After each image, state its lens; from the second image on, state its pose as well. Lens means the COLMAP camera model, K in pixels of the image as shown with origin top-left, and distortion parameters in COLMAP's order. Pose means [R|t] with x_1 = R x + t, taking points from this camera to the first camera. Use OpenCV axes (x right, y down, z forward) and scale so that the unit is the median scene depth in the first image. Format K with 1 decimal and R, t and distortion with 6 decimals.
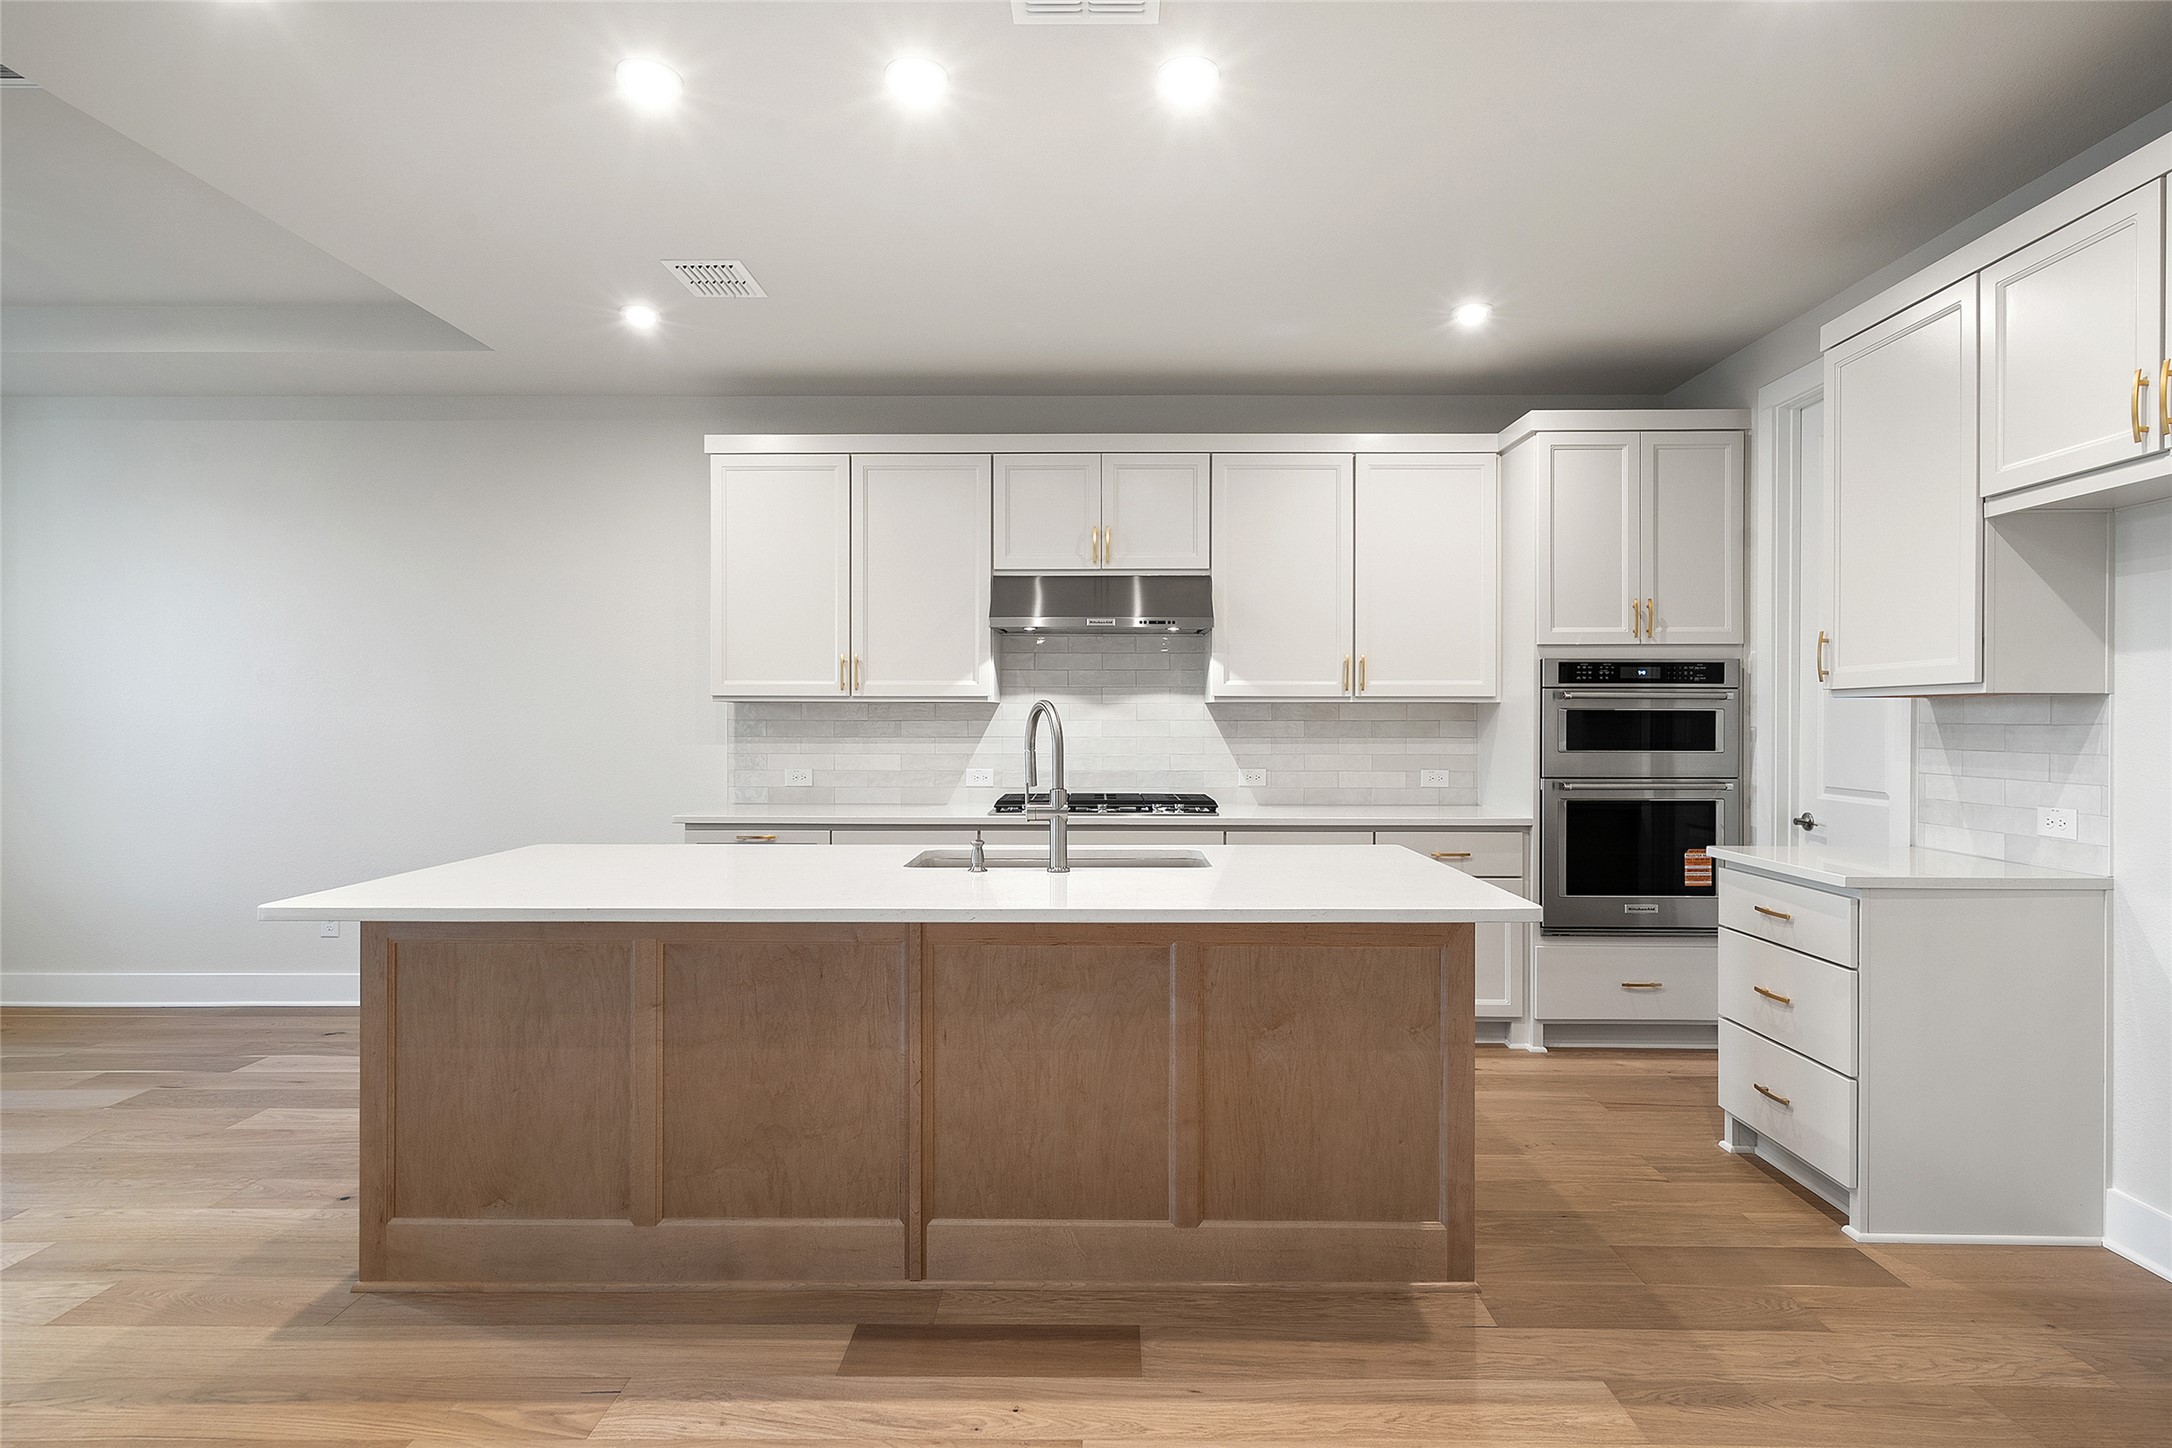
lens RADIAL K [[1119.9, 0, 1080.7], [0, 1119.9, 717.1], [0, 0, 1]] dist [0.005656, 0.001105]
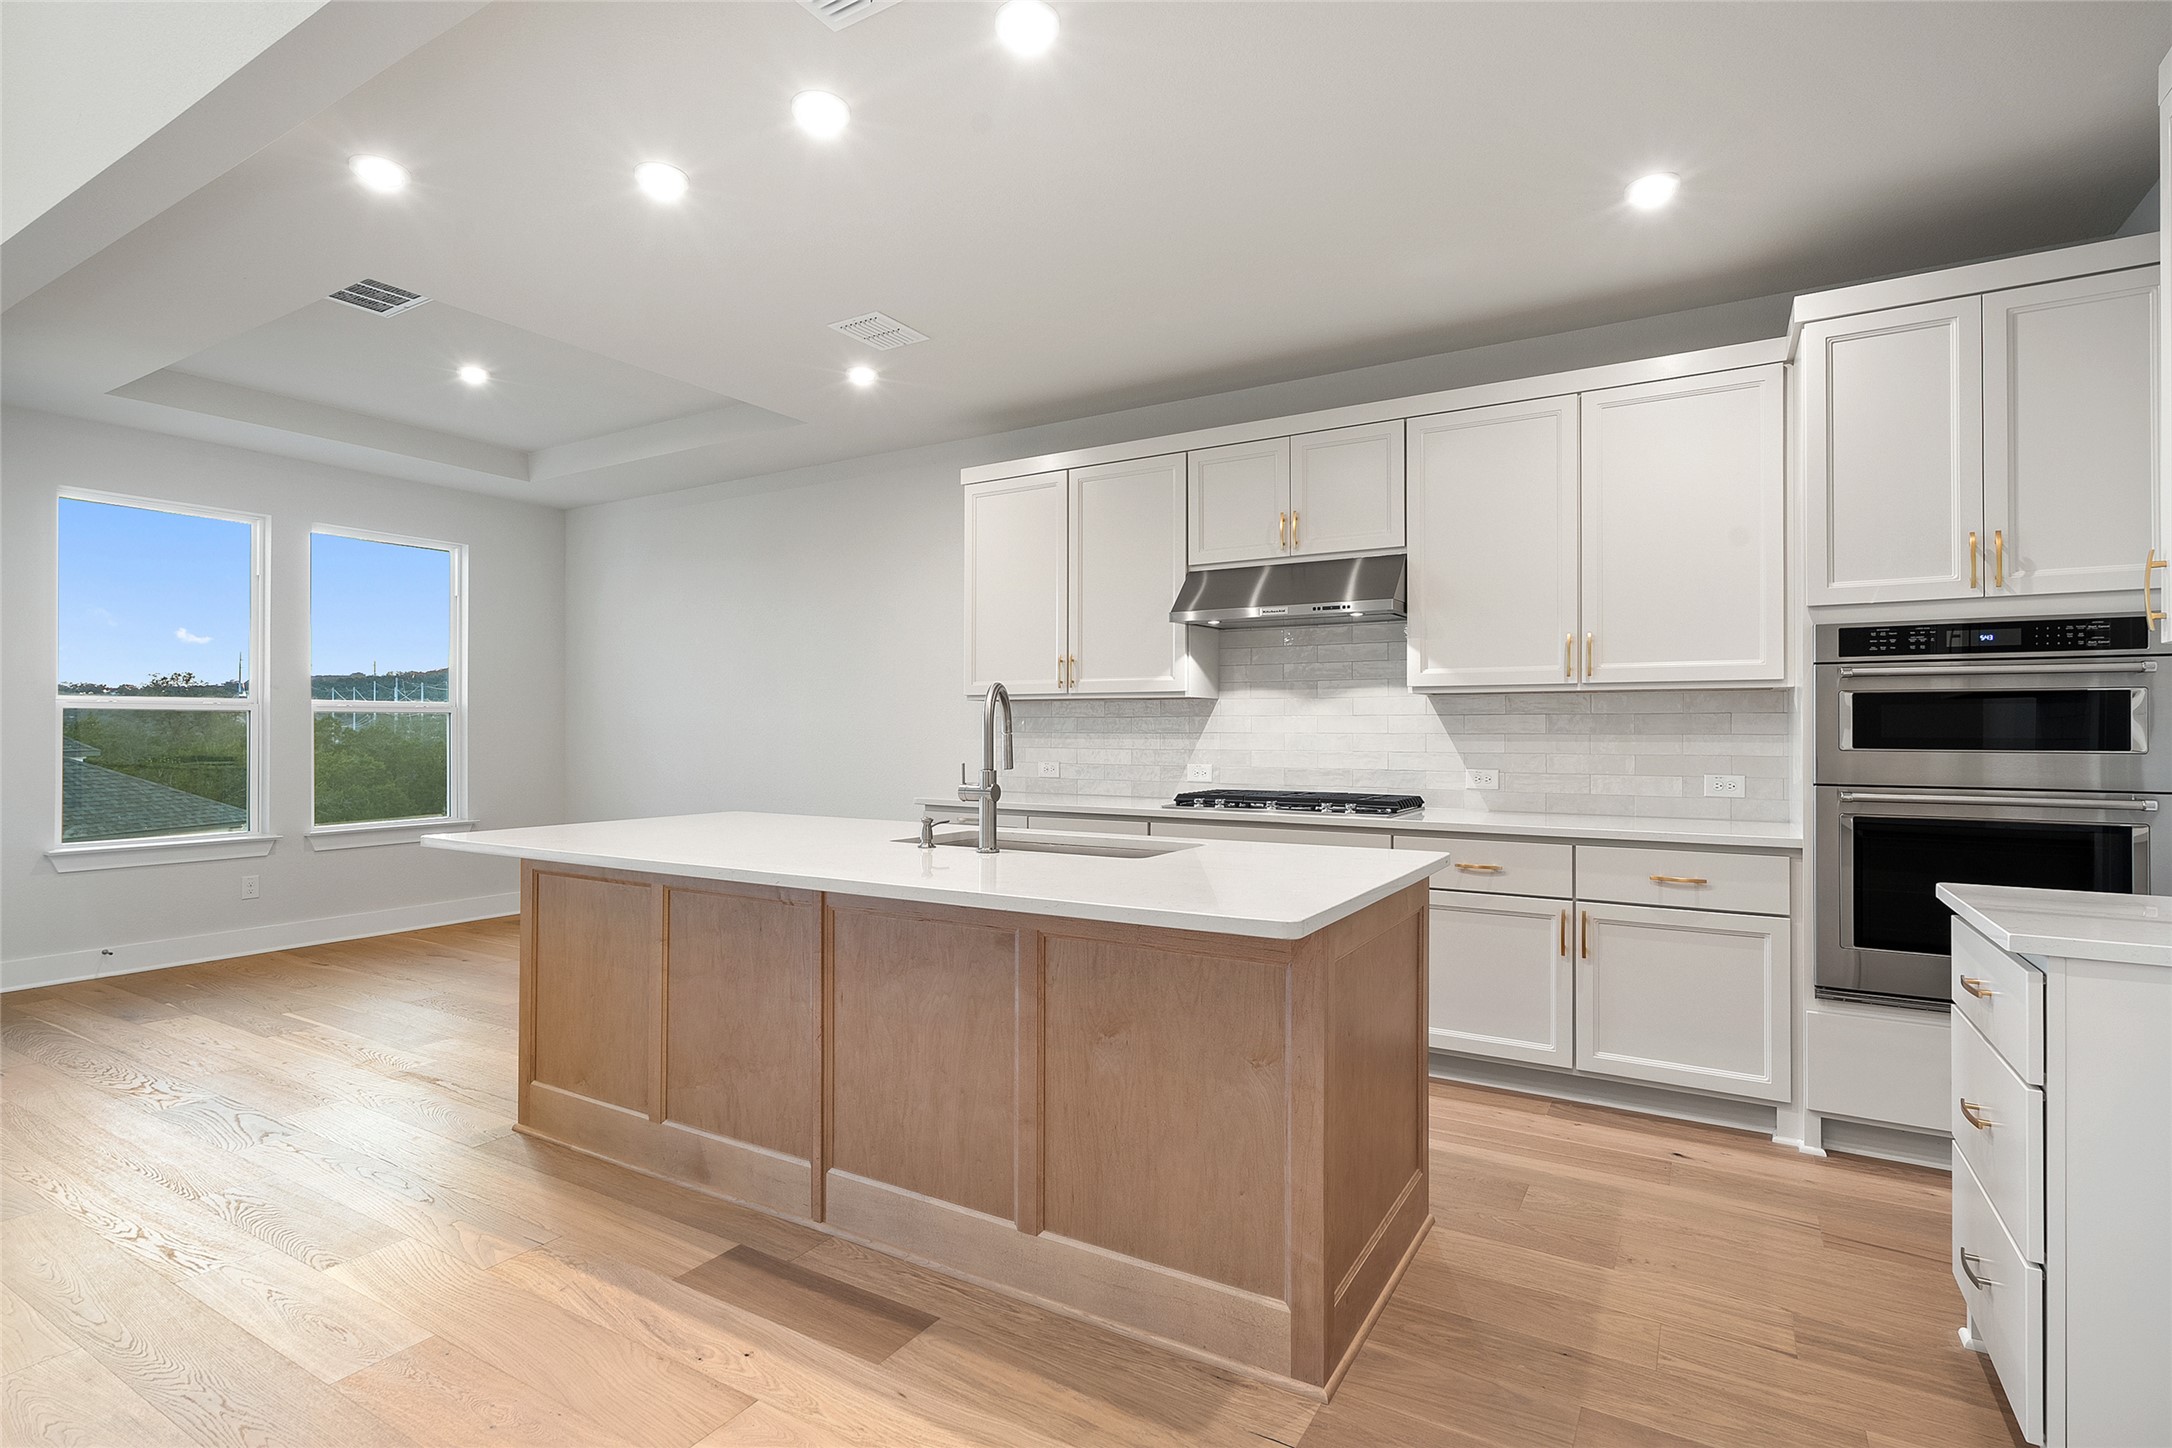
lens RADIAL K [[1043.6, 0, 1070.8], [0, 1043.6, 716.6], [0, 0, 1]] dist [0.003970, 0.000011]
pose [[0.862070, -0.005862, -0.506756, 0.472932], [-0.001335, 0.999903, -0.013838, 0.026865], [0.506788, 0.012606, 0.861979, 0.210901]]
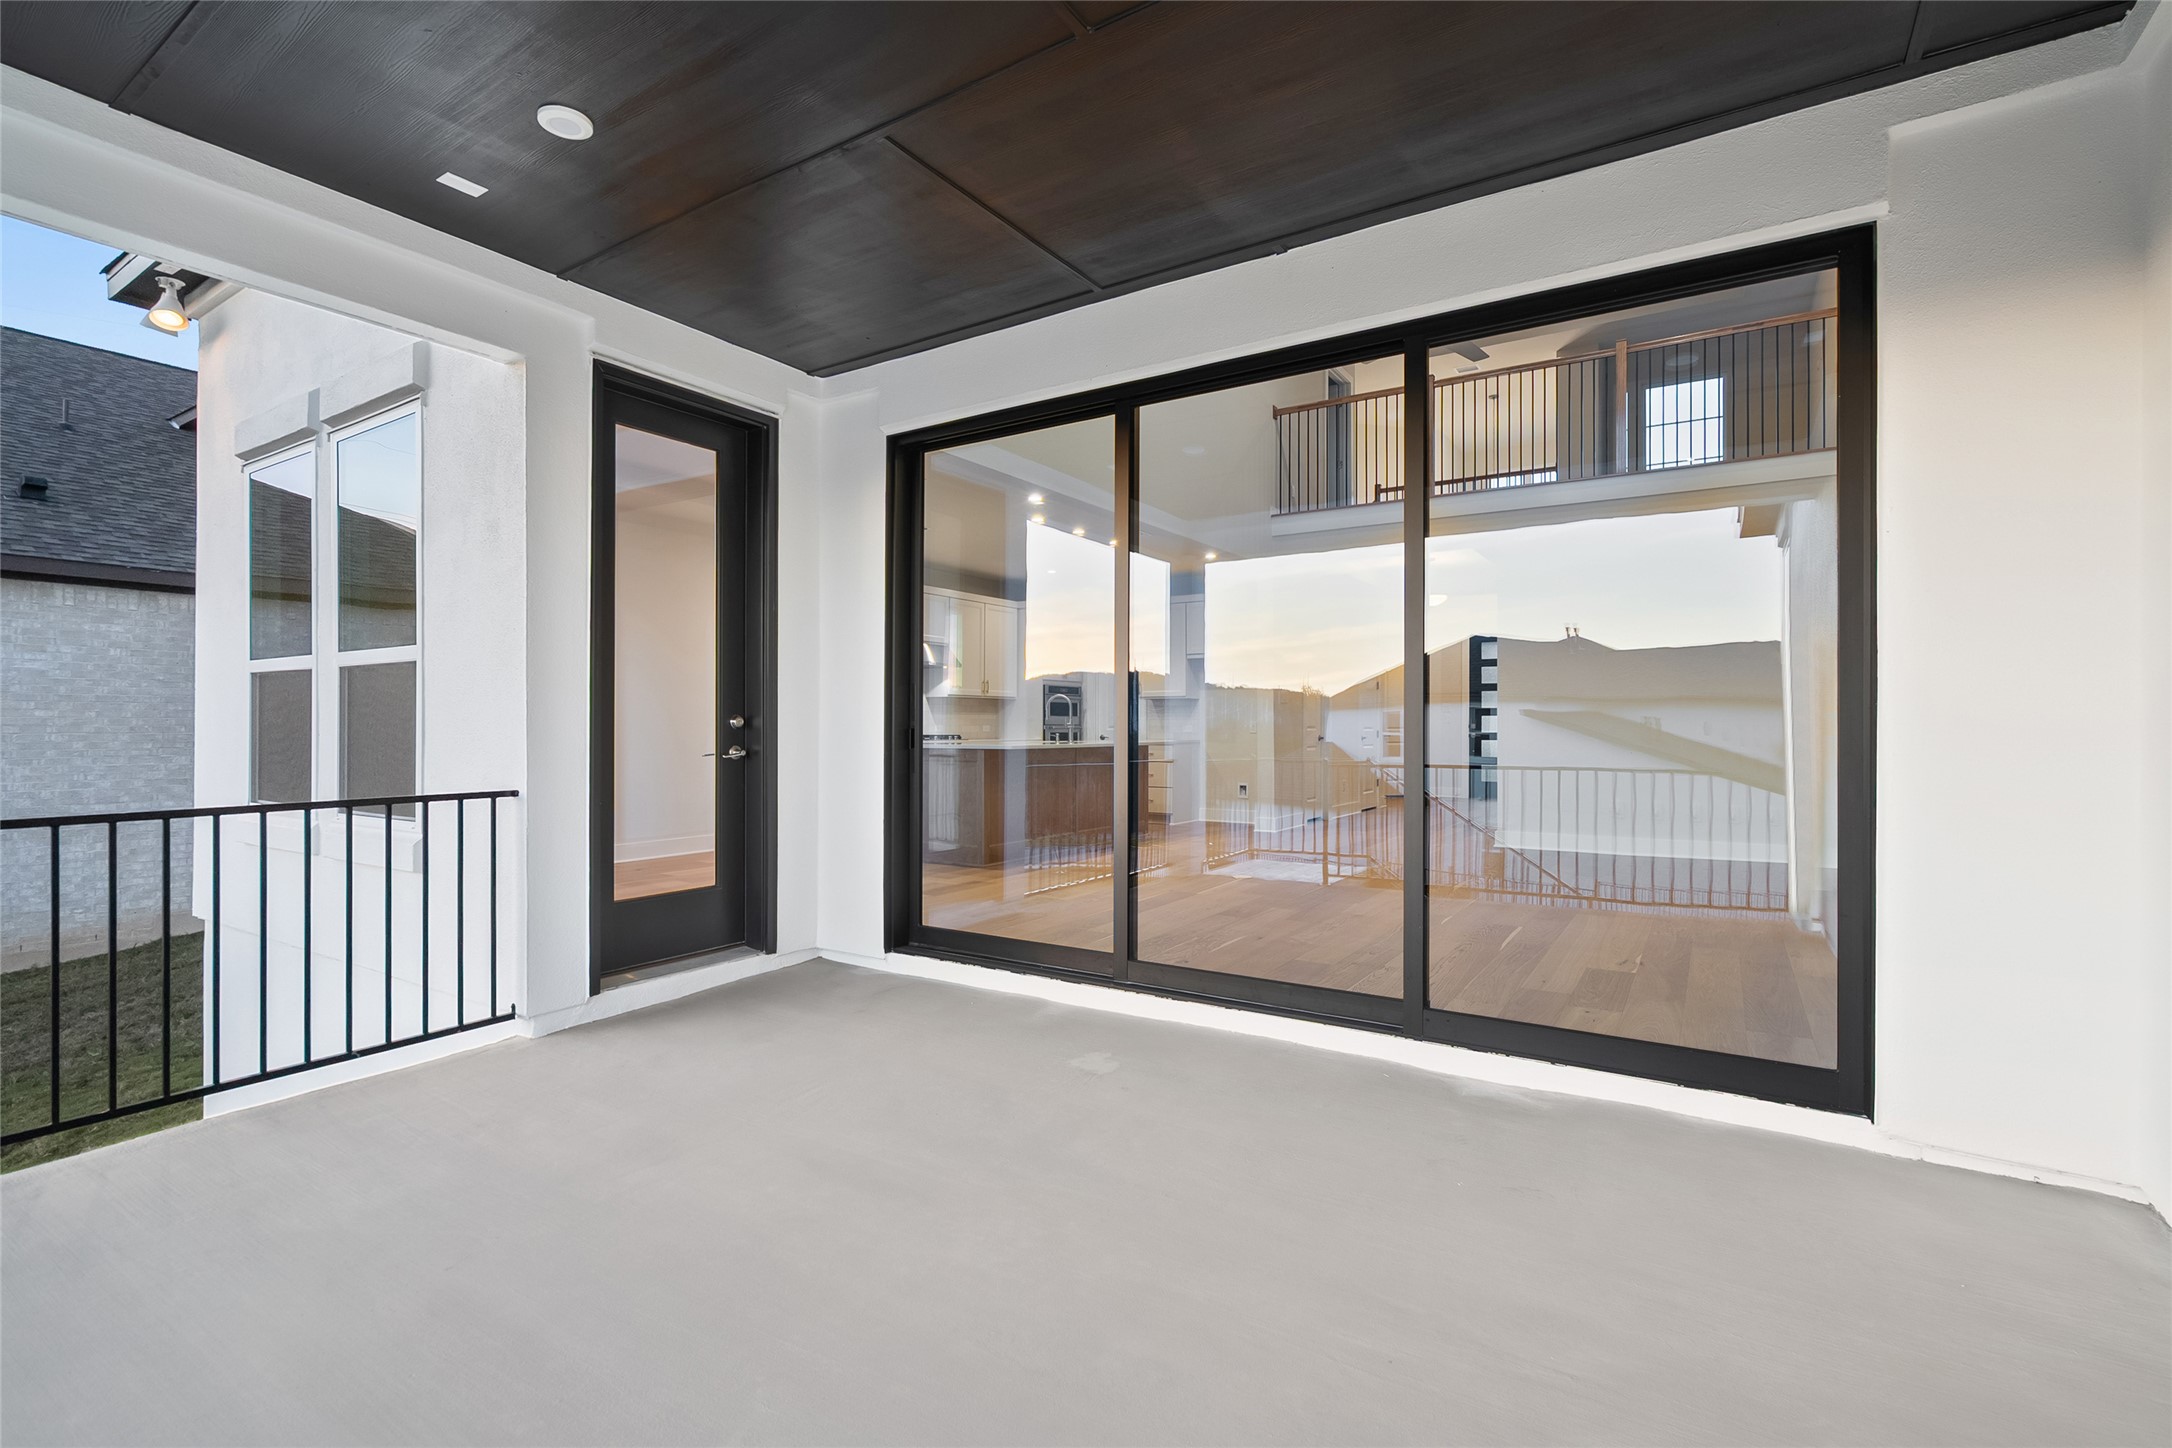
lens RADIAL K [[1008.2, 0, 1080.3], [0, 1008.2, 720.8], [0, 0, 1]] dist [-0.003914, 0.001145]
pose [[0.525246, 0.001510, 0.850949, -2.523466], [-0.000407, 0.999999, -0.001523, 0.066858], [-0.850951, 0.000454, 0.525246, -0.669822]]
